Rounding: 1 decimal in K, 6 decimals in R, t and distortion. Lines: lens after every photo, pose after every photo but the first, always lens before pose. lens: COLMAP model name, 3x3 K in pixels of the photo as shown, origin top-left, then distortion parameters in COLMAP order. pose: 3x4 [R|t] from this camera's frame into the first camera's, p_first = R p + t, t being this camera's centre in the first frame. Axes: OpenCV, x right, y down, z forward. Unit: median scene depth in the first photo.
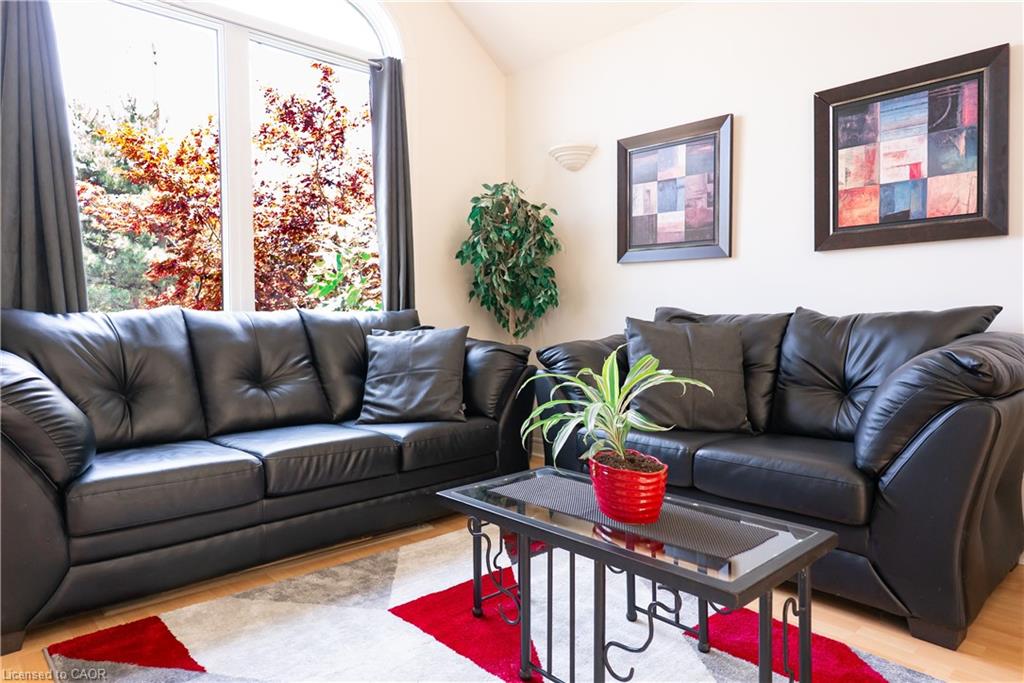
lens RADIAL K [[651.1, 0, 507.6], [0, 651.1, 342.4], [0, 0, 1]] dist [0.004809, -0.002021]
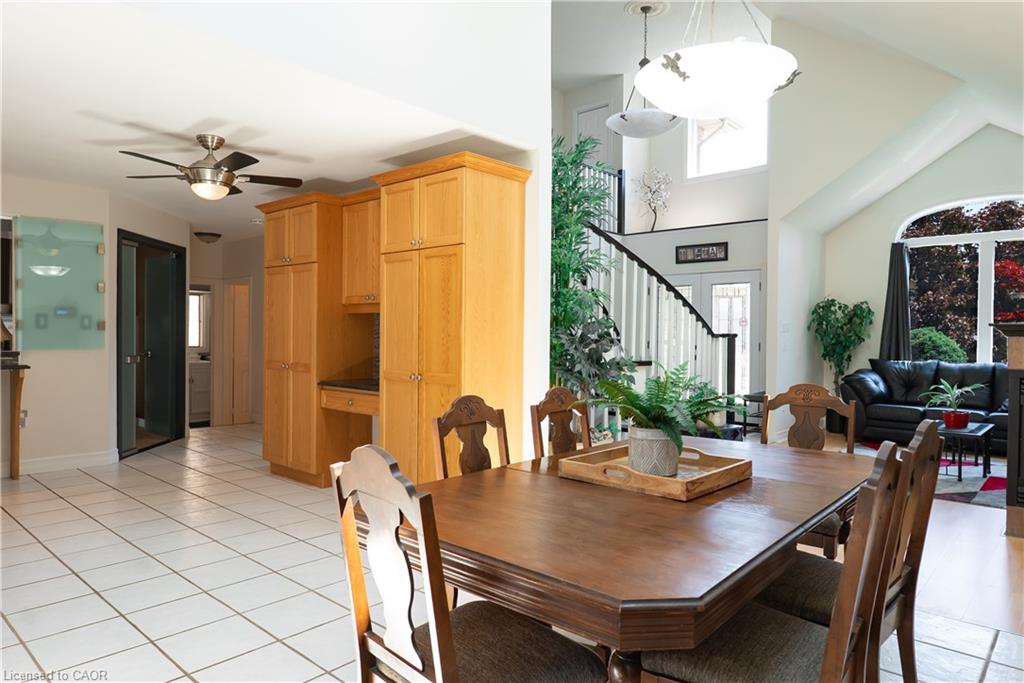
lens RADIAL K [[651.1, 0, 505.3], [0, 651.1, 342.8], [0, 0, 1]] dist [0.004809, -0.002021]
pose [[0.082922, 0.015971, -0.996428, 1.913136], [-0.054997, 0.998421, 0.011426, -0.054585], [0.995037, 0.053853, 0.083669, -0.966285]]
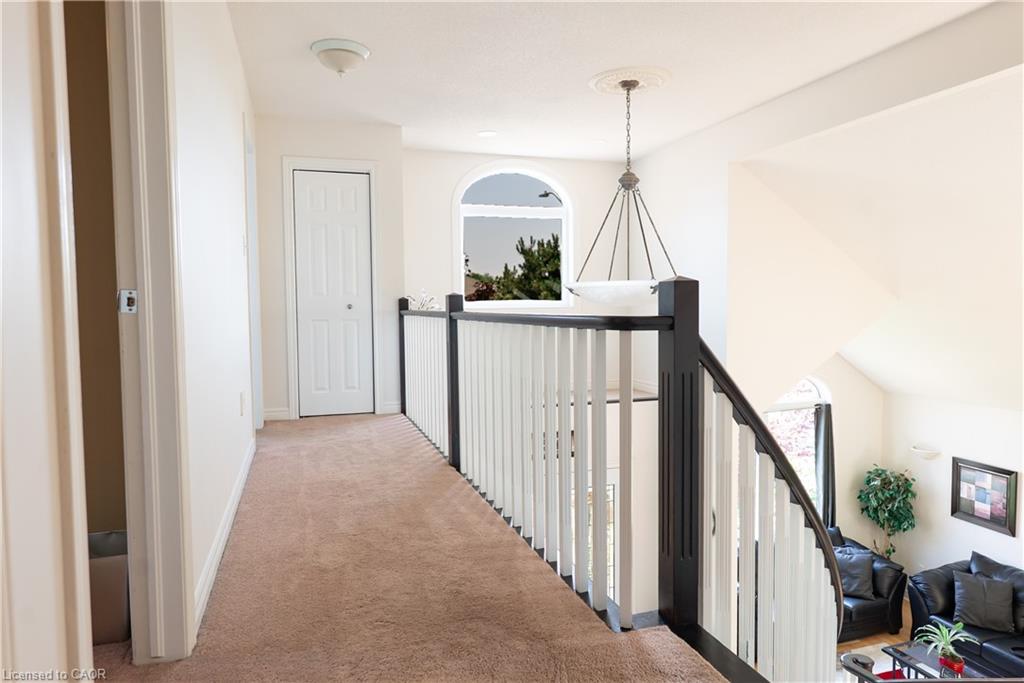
lens RADIAL K [[651.1, 0, 512.0], [0, 651.1, 346.8], [0, 0, 1]] dist [0.004809, -0.002021]
pose [[0.910453, 0.021453, -0.413056, -0.297567], [-0.011913, 0.999600, 0.025658, -0.830147], [0.413441, -0.018439, 0.910344, -1.684384]]
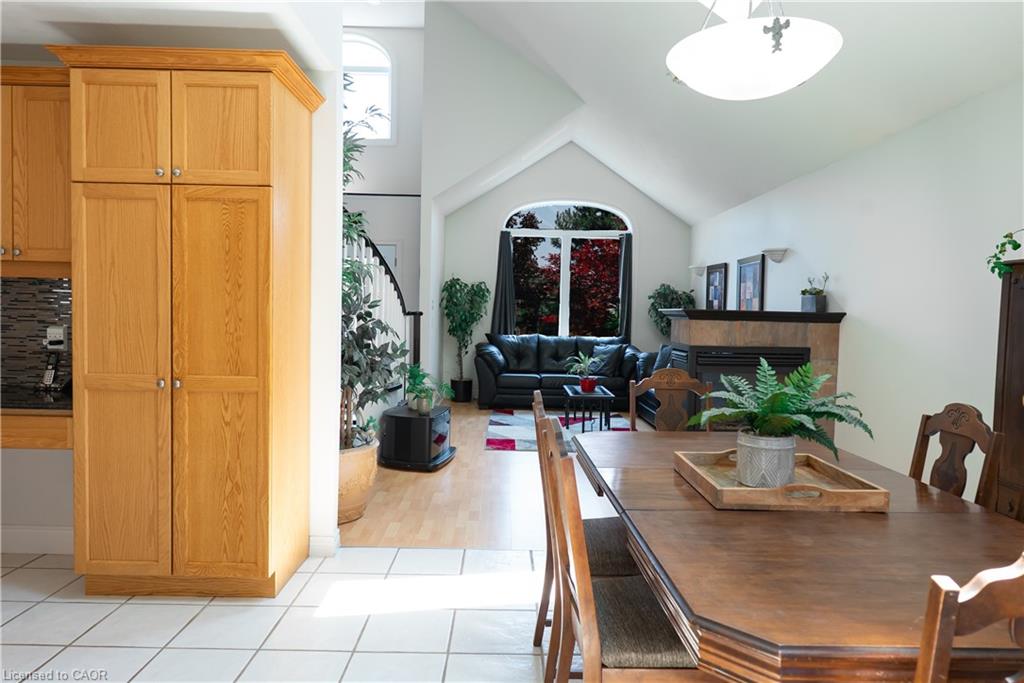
lens RADIAL K [[651.1, 0, 510.6], [0, 651.1, 340.7], [0, 0, 1]] dist [0.004809, -0.002021]
pose [[0.740659, 0.048250, -0.670147, 1.456911], [-0.053660, 0.998480, 0.012583, -0.050324], [0.669735, 0.026640, 0.742122, -1.392437]]
